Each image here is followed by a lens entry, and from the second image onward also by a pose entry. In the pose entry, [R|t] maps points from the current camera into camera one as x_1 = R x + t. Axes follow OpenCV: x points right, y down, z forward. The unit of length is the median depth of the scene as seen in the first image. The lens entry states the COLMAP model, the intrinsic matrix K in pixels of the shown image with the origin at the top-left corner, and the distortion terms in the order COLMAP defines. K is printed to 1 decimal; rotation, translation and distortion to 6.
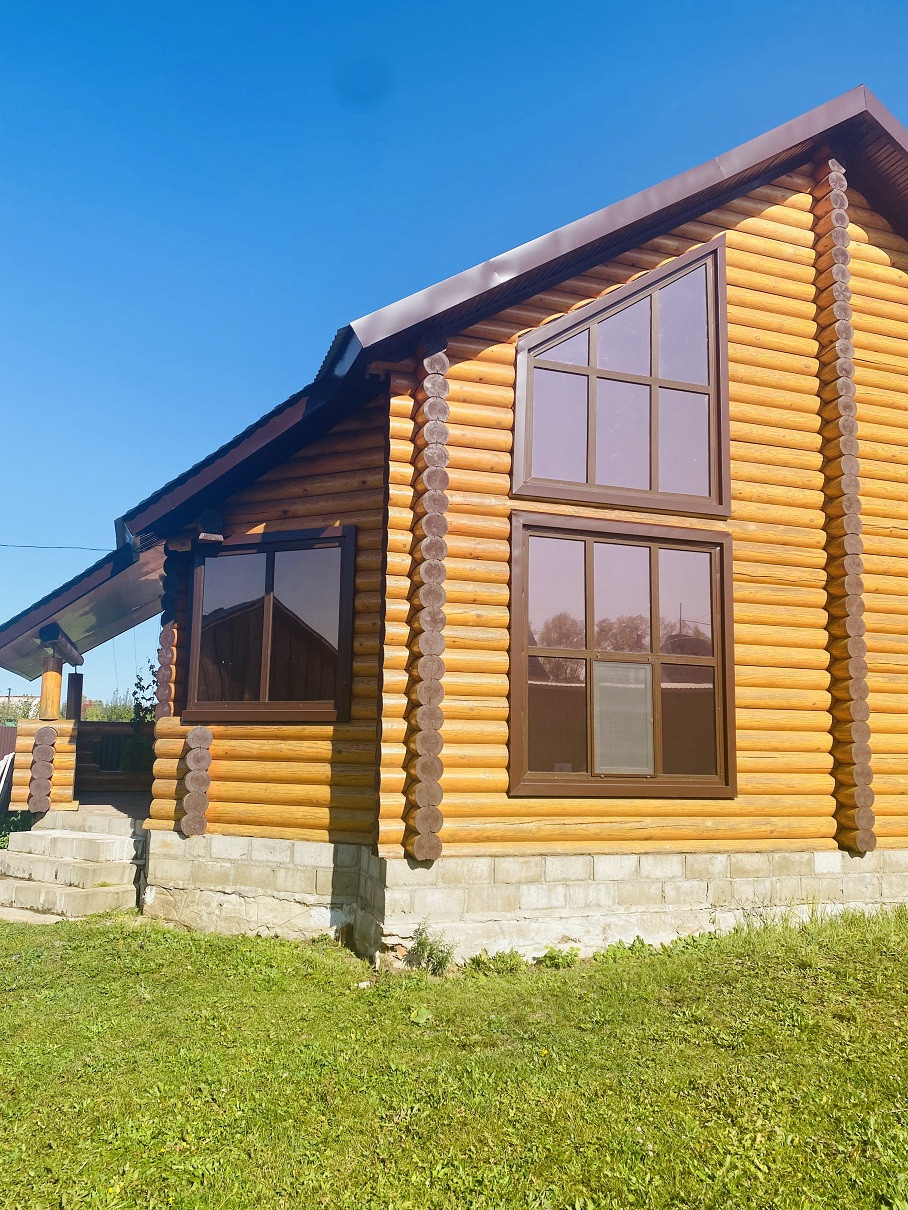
lens RADIAL K [[930.7, 0, 461.6], [0, 930.7, 607.4], [0, 0, 1]] dist [0.070029, -0.052127]
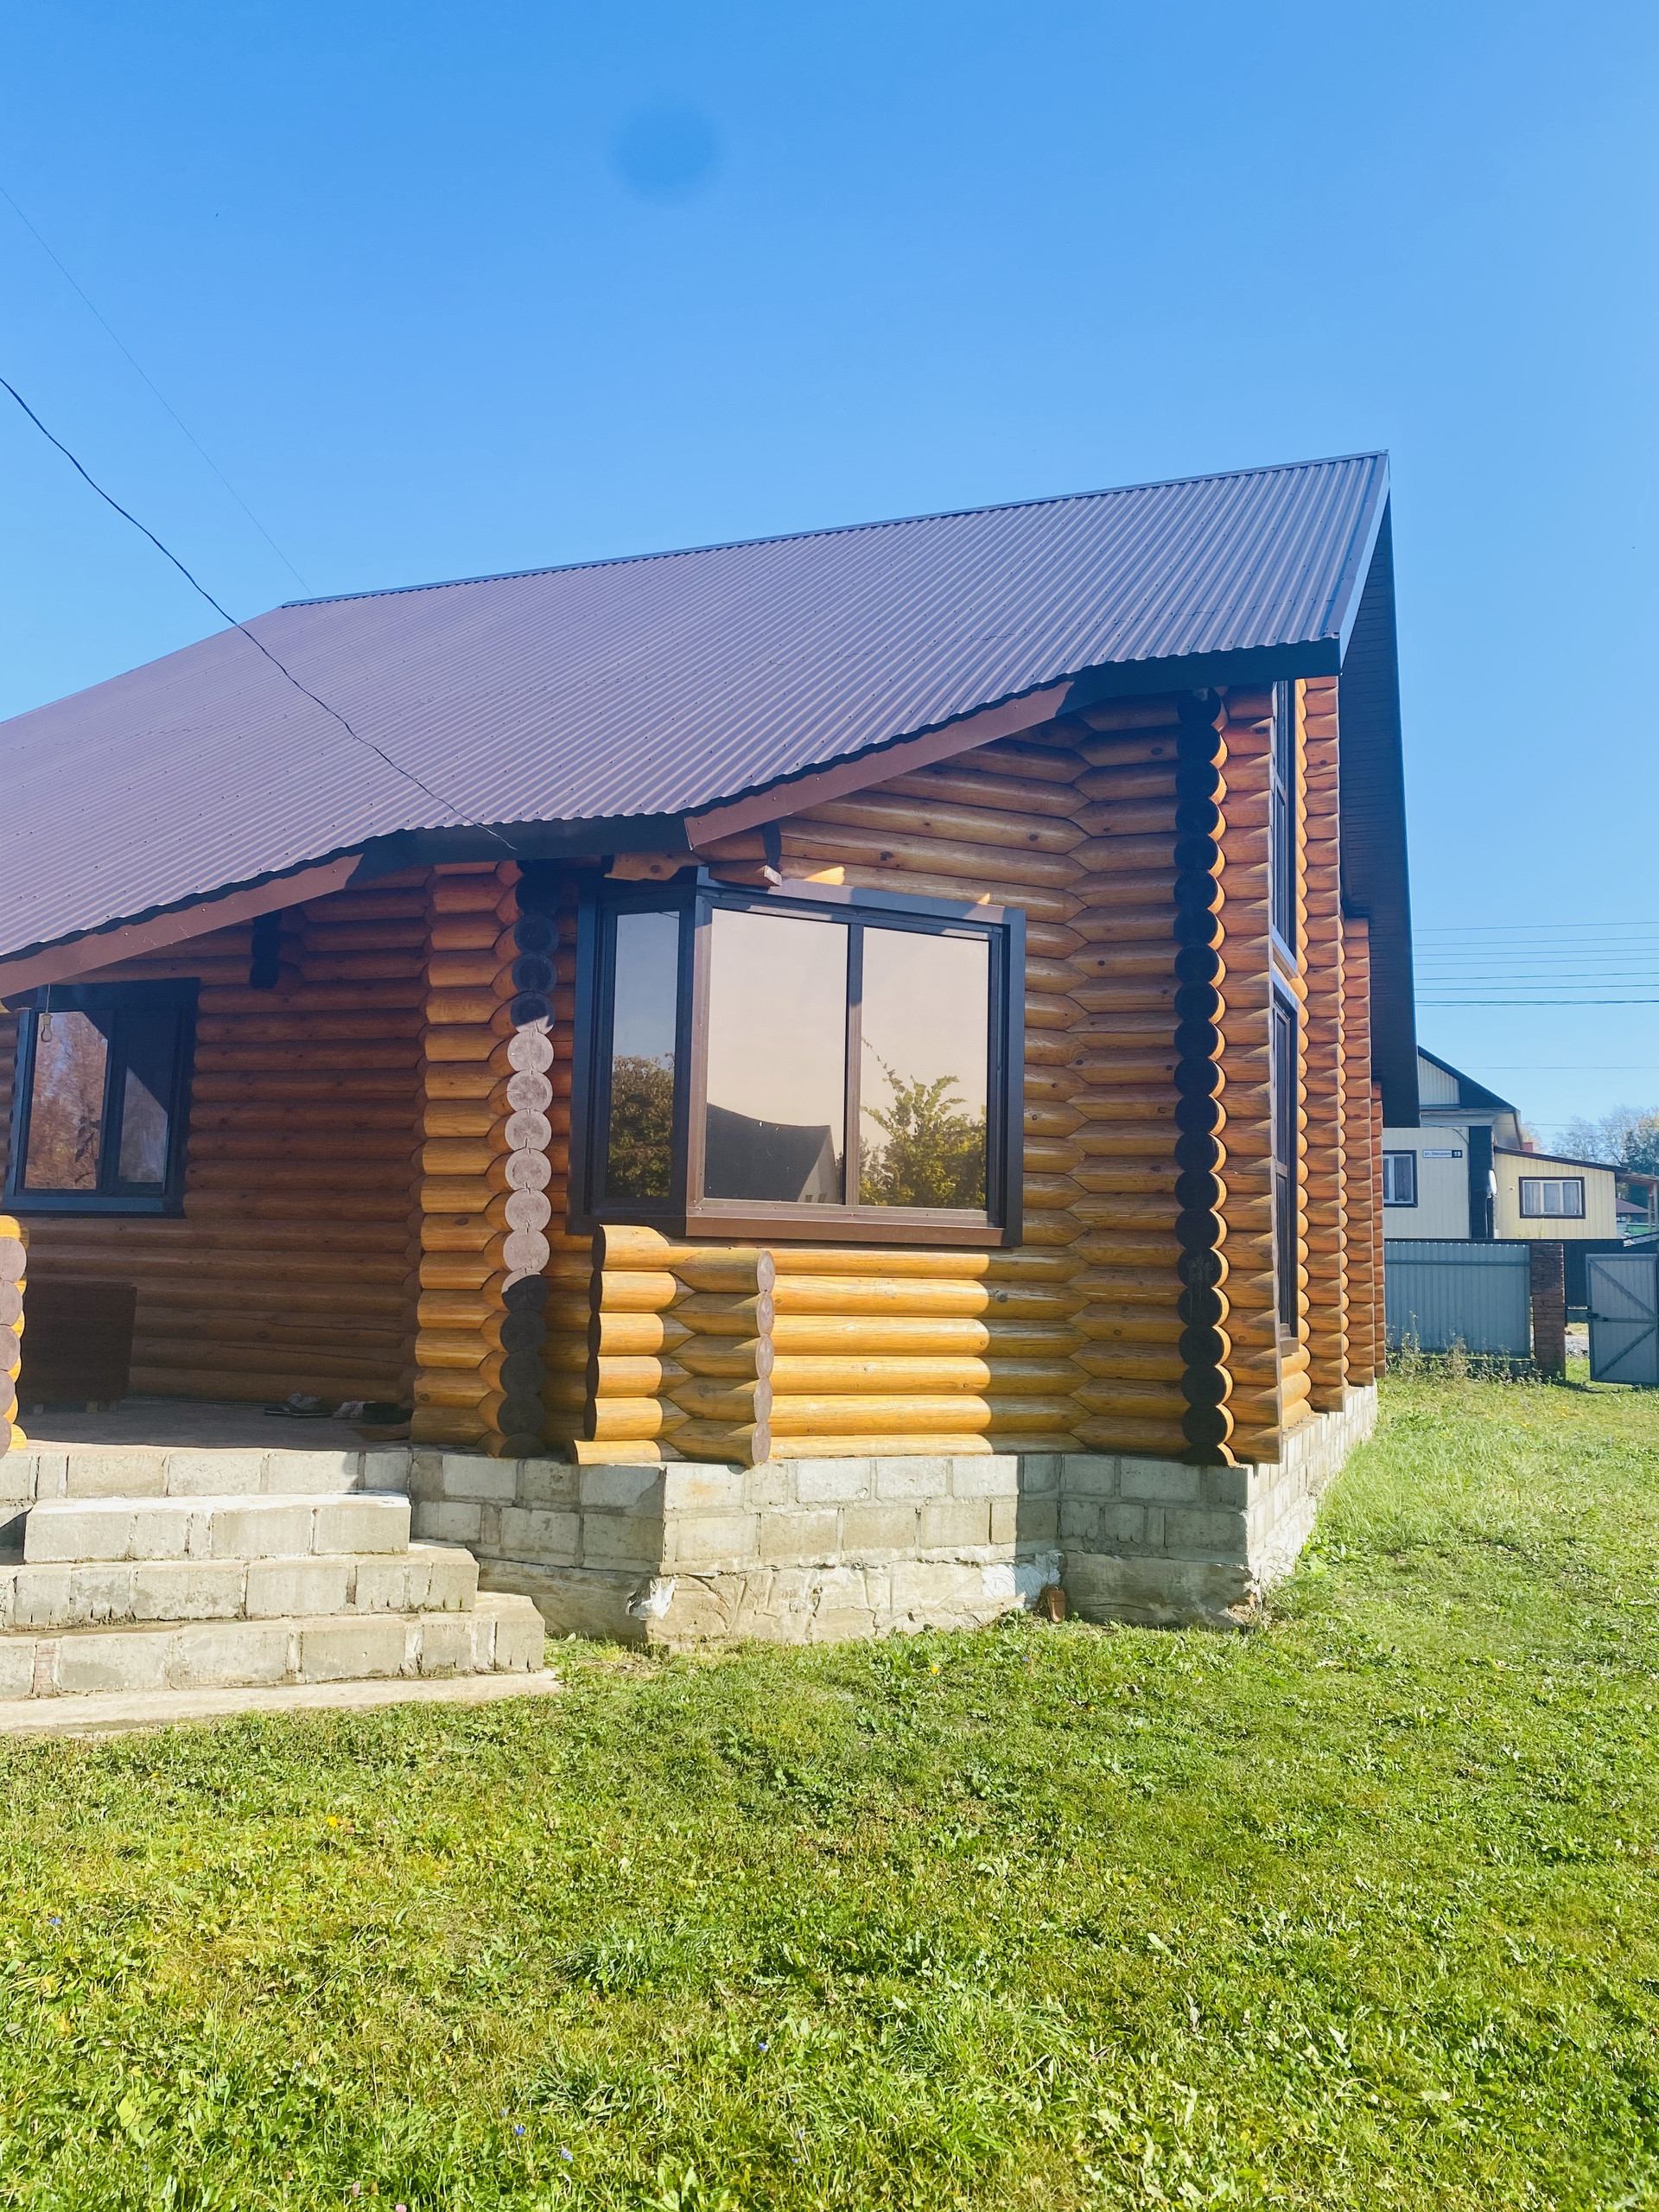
lens RADIAL K [[1699.3, 0, 829.5], [0, 1699.3, 1106.0], [0, 0, 1]] dist [0.064799, -0.037448]
pose [[0.636319, 0.075714, 0.767702, -1.016908], [-0.111340, 0.993766, -0.005723, 0.053493], [-0.763349, -0.081834, 0.640782, 0.413550]]
